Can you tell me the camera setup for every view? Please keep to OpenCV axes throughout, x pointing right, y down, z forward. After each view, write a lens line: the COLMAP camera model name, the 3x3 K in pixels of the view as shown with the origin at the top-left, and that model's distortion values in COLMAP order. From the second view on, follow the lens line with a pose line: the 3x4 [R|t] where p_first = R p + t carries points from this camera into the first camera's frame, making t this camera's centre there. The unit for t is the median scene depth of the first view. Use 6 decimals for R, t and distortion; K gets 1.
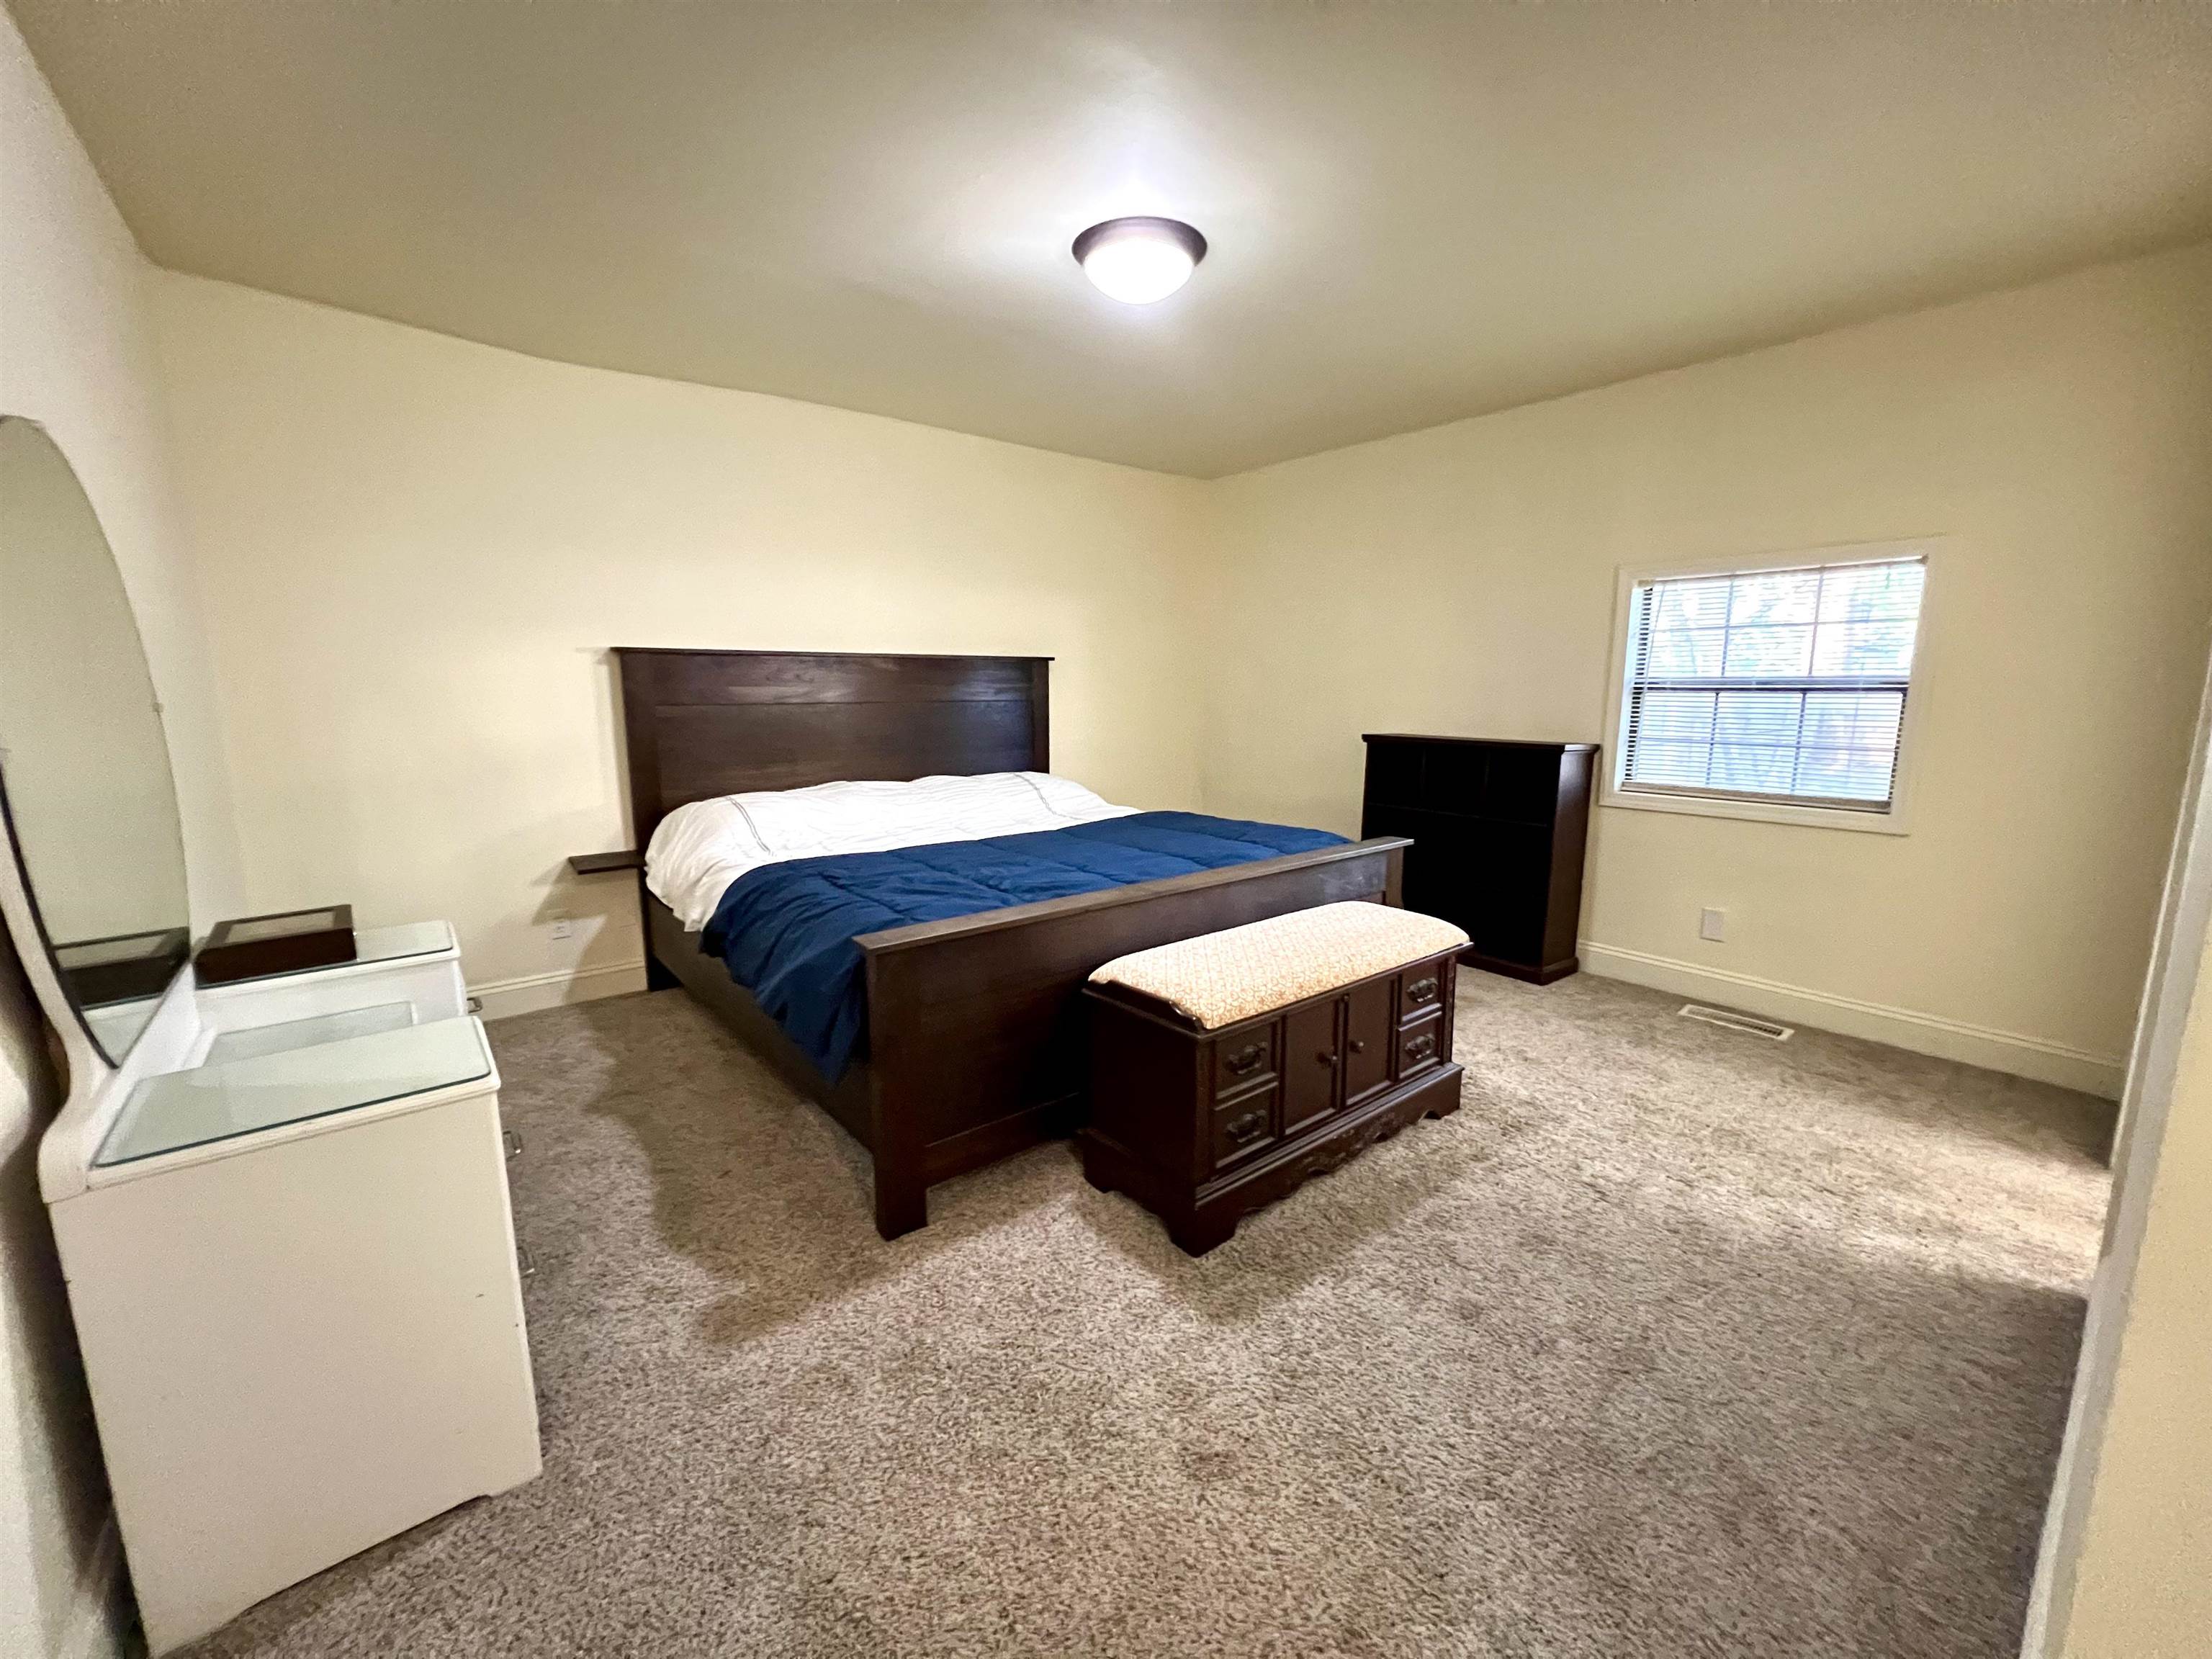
lens RADIAL K [[881.3, 0, 1100.5], [0, 881.3, 822.4], [0, 0, 1]] dist [-0.001300, 0.000312]
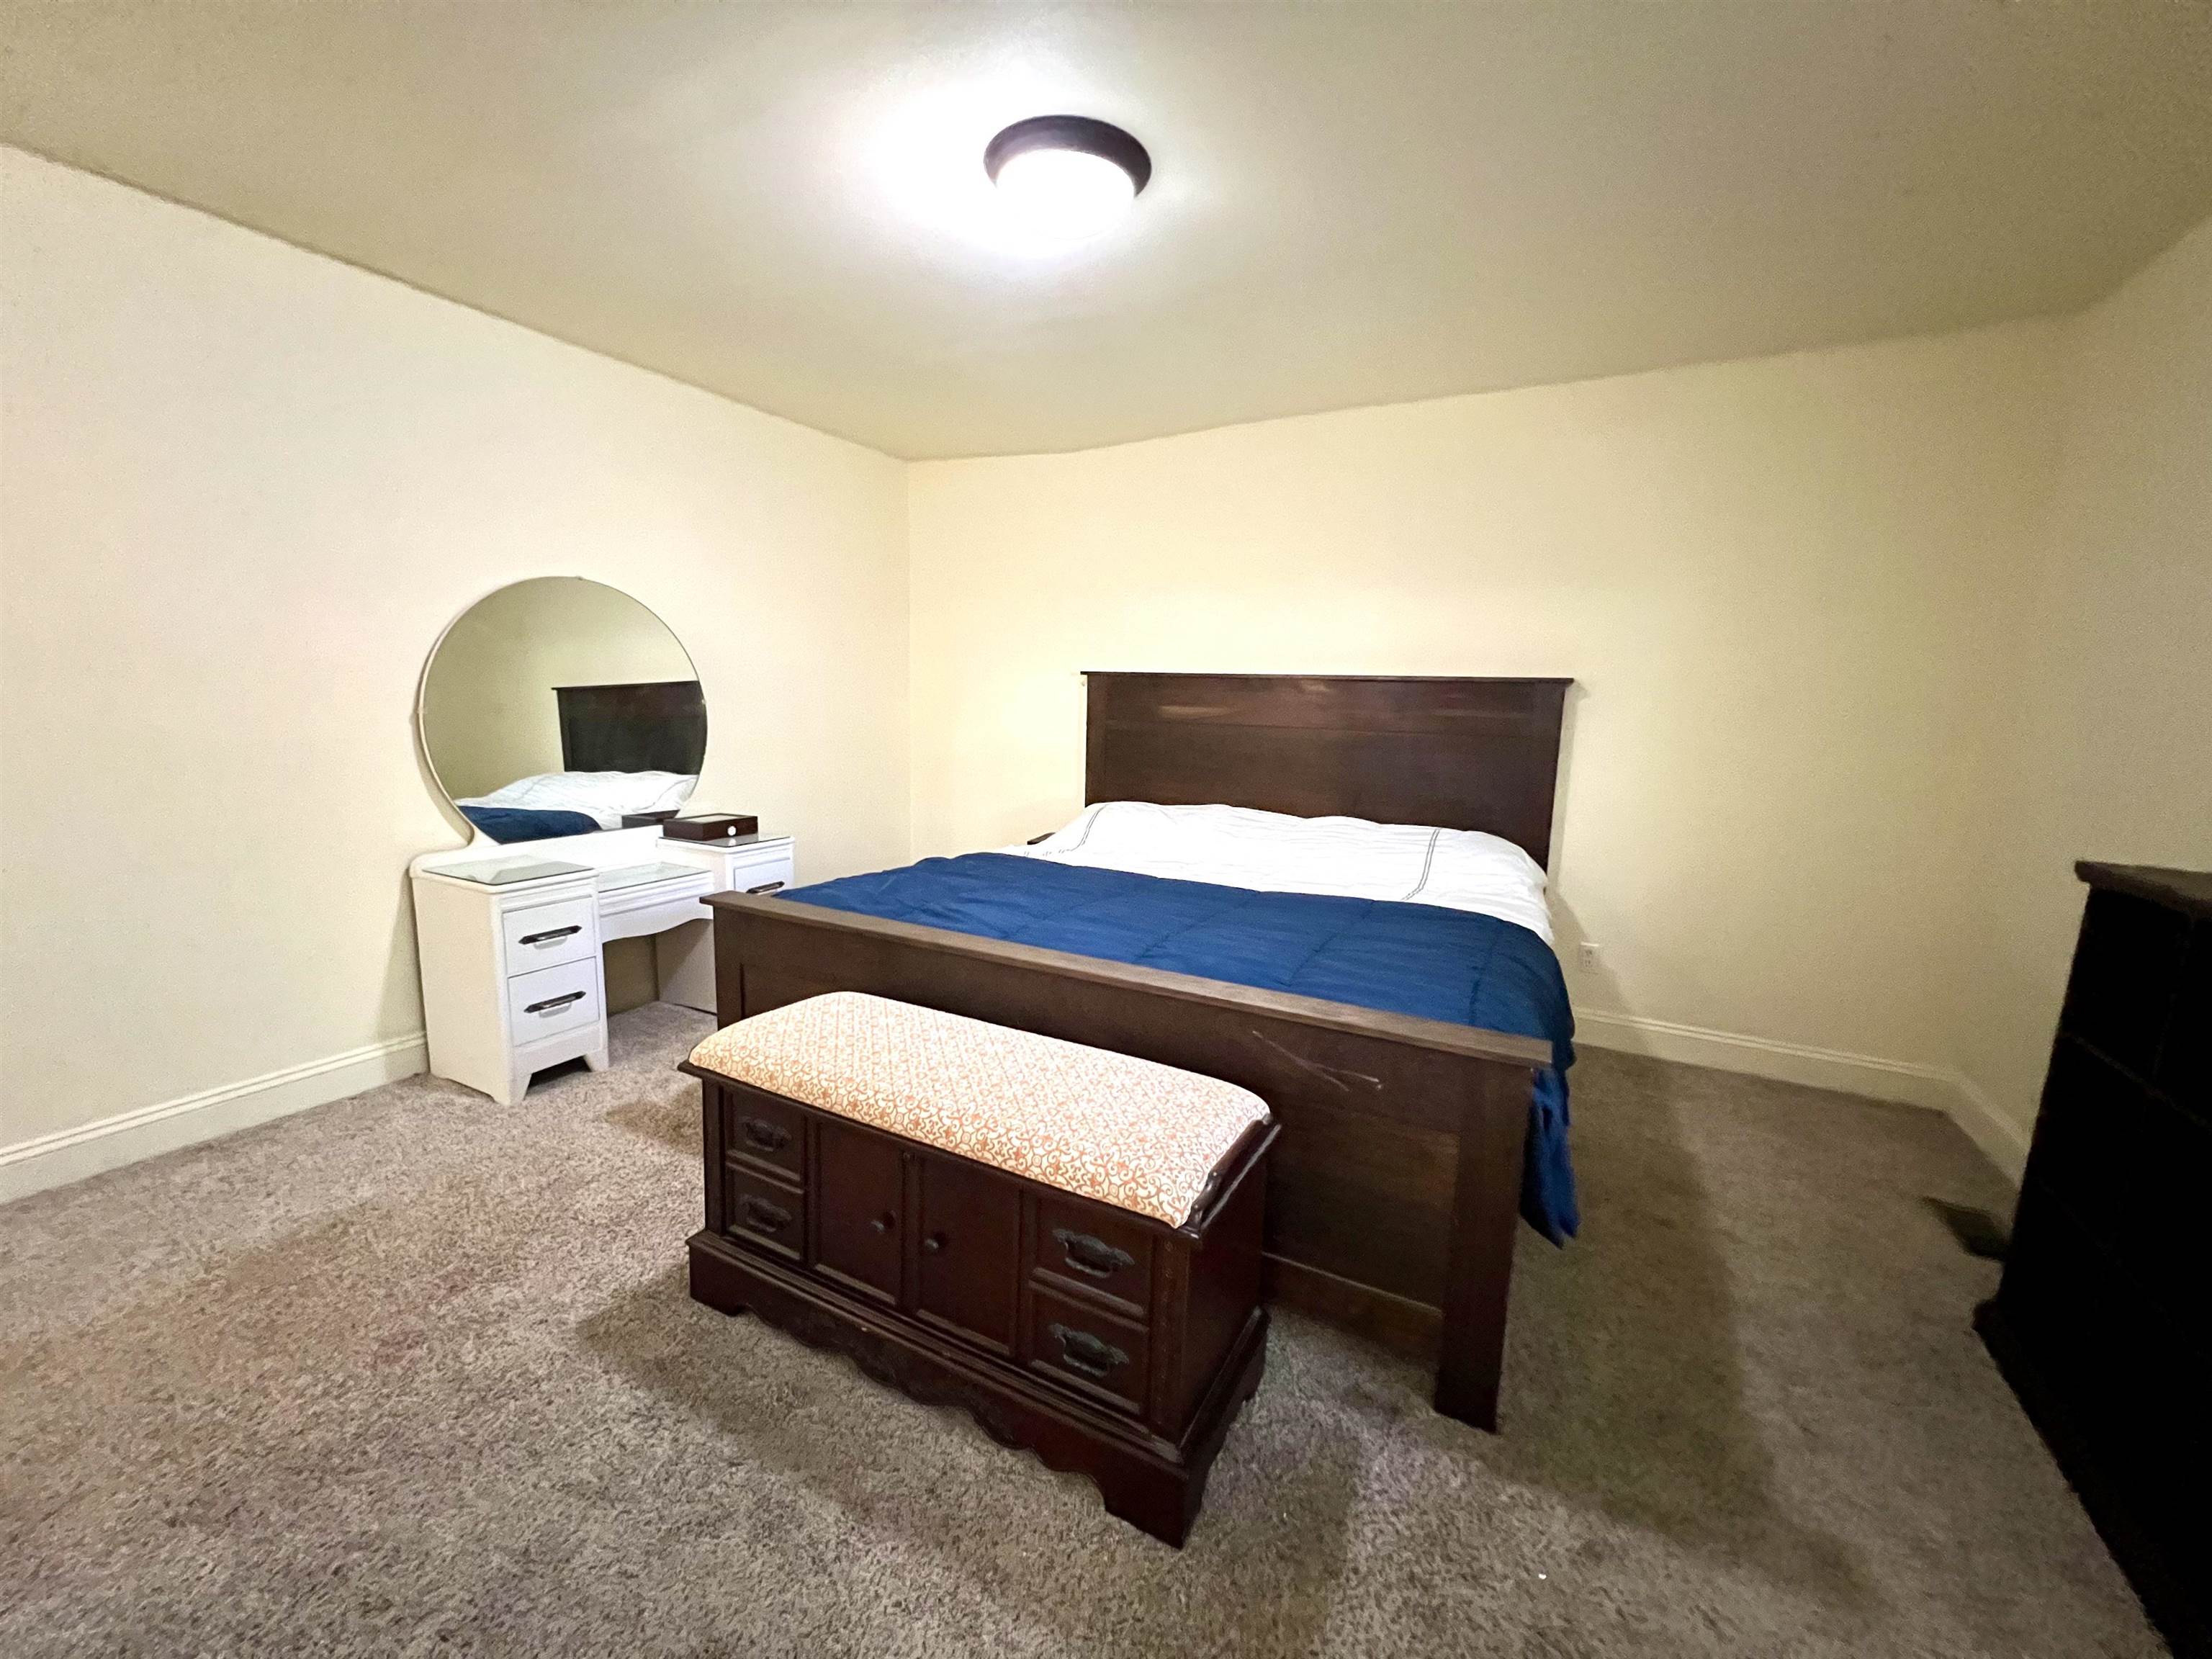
lens RADIAL K [[881.3, 0, 1100.5], [0, 881.3, 822.4], [0, 0, 1]] dist [-0.001300, 0.000312]
pose [[0.388553, 0.140536, -0.910646, 0.918518], [-0.172356, 0.981942, 0.077998, -0.135762], [0.905163, 0.126649, 0.405759, 0.812847]]
